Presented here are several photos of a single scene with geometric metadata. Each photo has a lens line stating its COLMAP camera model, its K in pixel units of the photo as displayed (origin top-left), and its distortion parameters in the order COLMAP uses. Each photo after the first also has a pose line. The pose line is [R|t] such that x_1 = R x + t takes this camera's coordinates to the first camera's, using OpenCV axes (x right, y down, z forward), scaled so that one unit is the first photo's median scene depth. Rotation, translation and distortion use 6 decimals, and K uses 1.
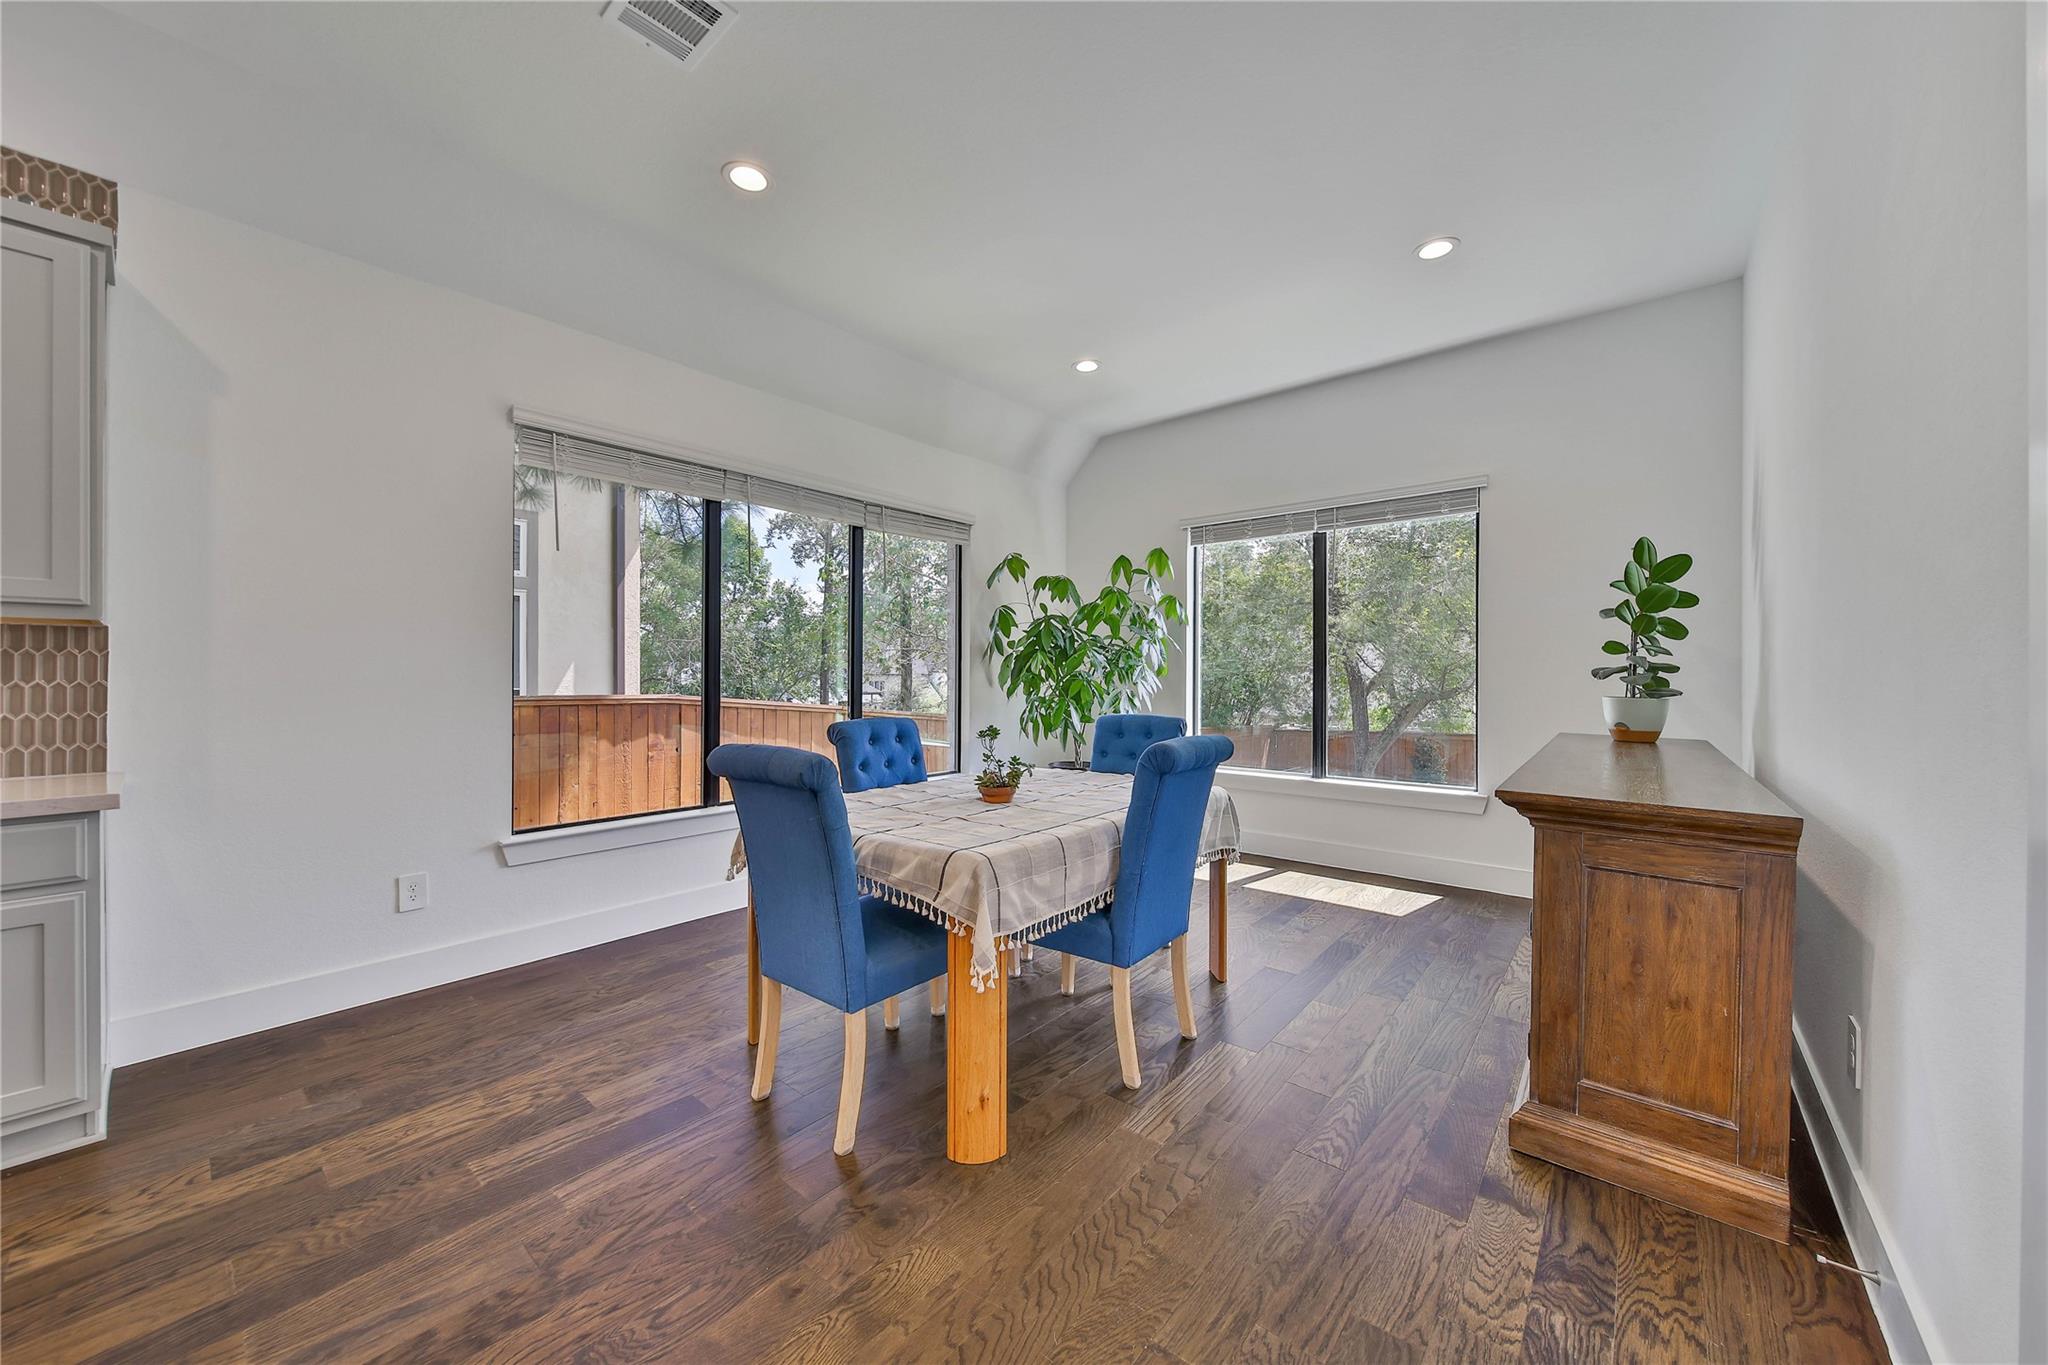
lens RADIAL K [[735.7, 0, 1024.0], [0, 735.7, 682.5], [0, 0, 1]] dist [0.000661, -0.000010]
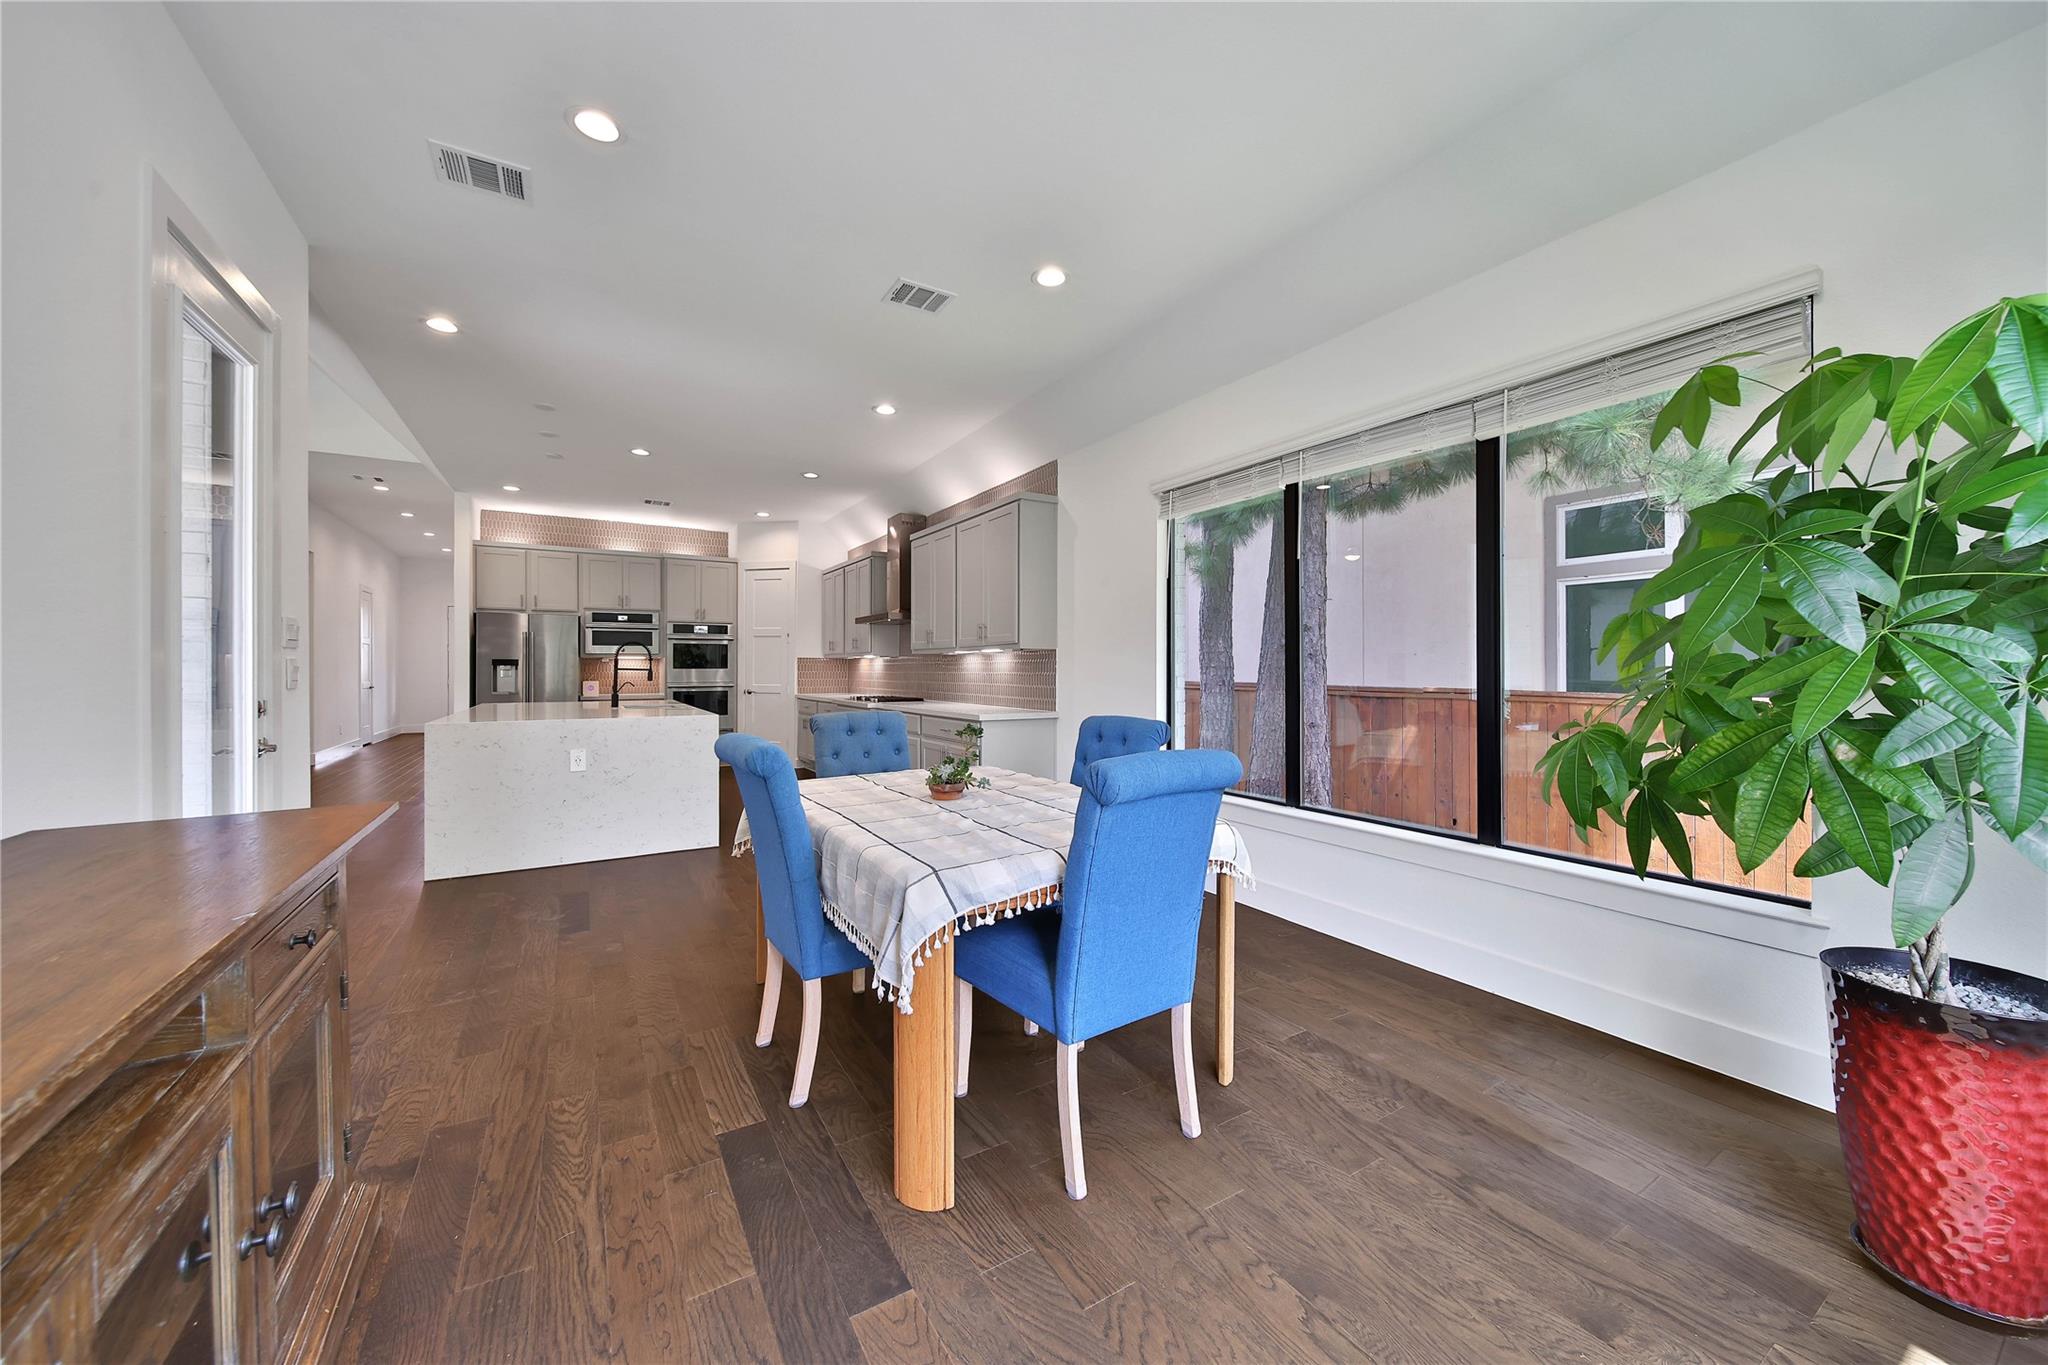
lens RADIAL K [[732.6, 0, 1017.7], [0, 732.6, 671.3], [0, 0, 1]] dist [0.000409, -0.000147]
pose [[-0.328220, 0.003515, -0.944595, 0.487391], [-0.007467, 0.999952, 0.006315, -0.008978], [0.944572, 0.009126, -0.328178, 0.790310]]
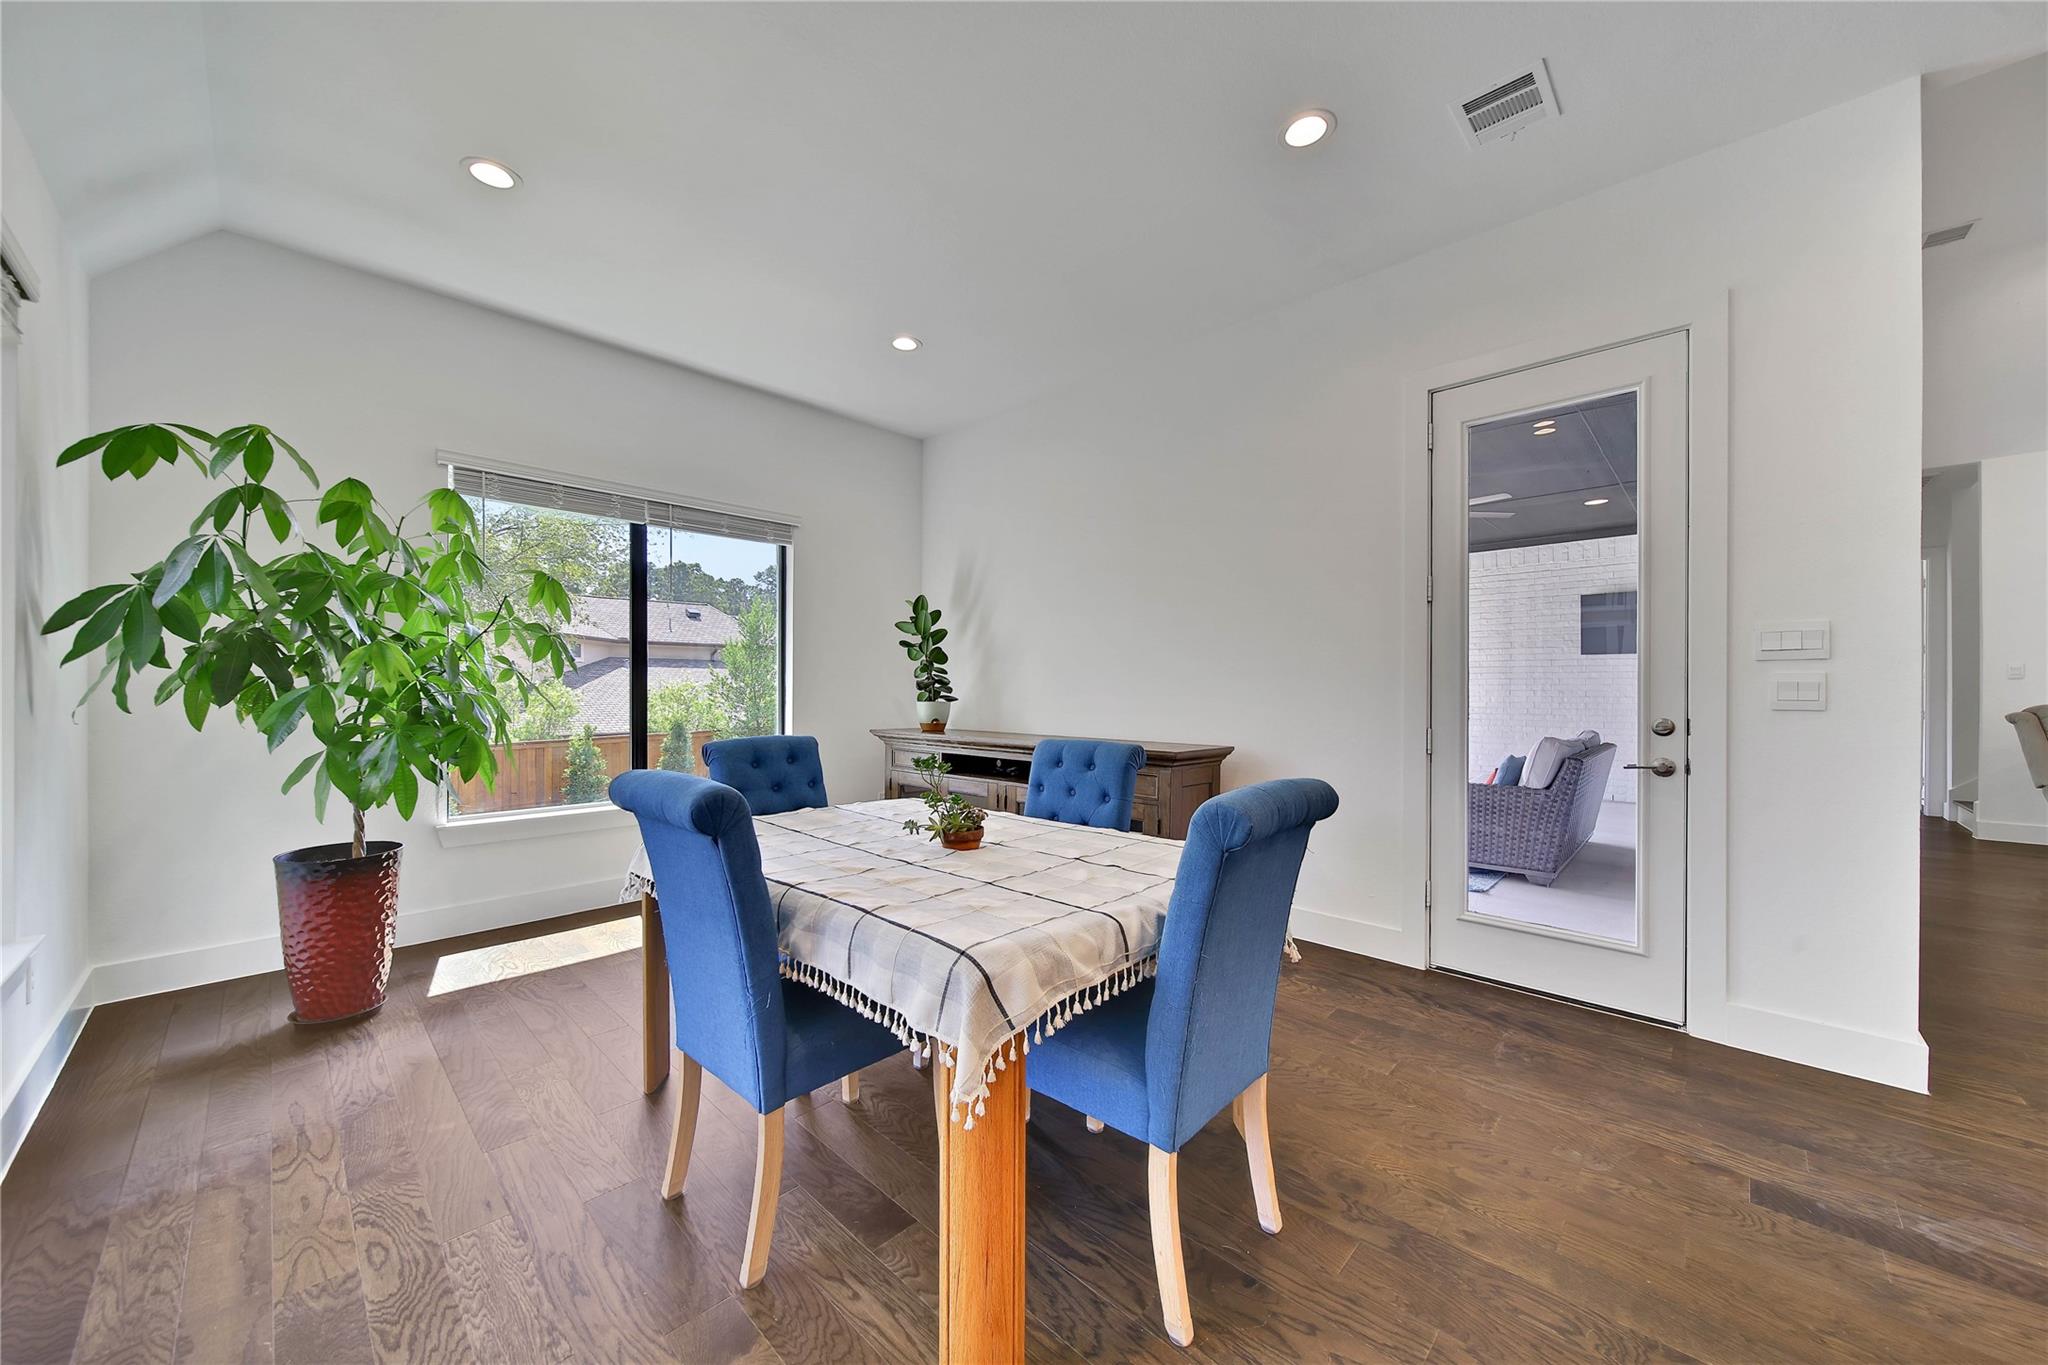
lens RADIAL K [[737.4, 0, 1019.6], [0, 737.4, 690.8], [0, 0, 1]] dist [0.000446, -0.000048]
pose [[0.076870, -0.004587, 0.997031, -0.456322], [0.006491, 0.999971, 0.004100, -0.004718], [-0.997020, 0.006157, 0.076897, 0.488919]]
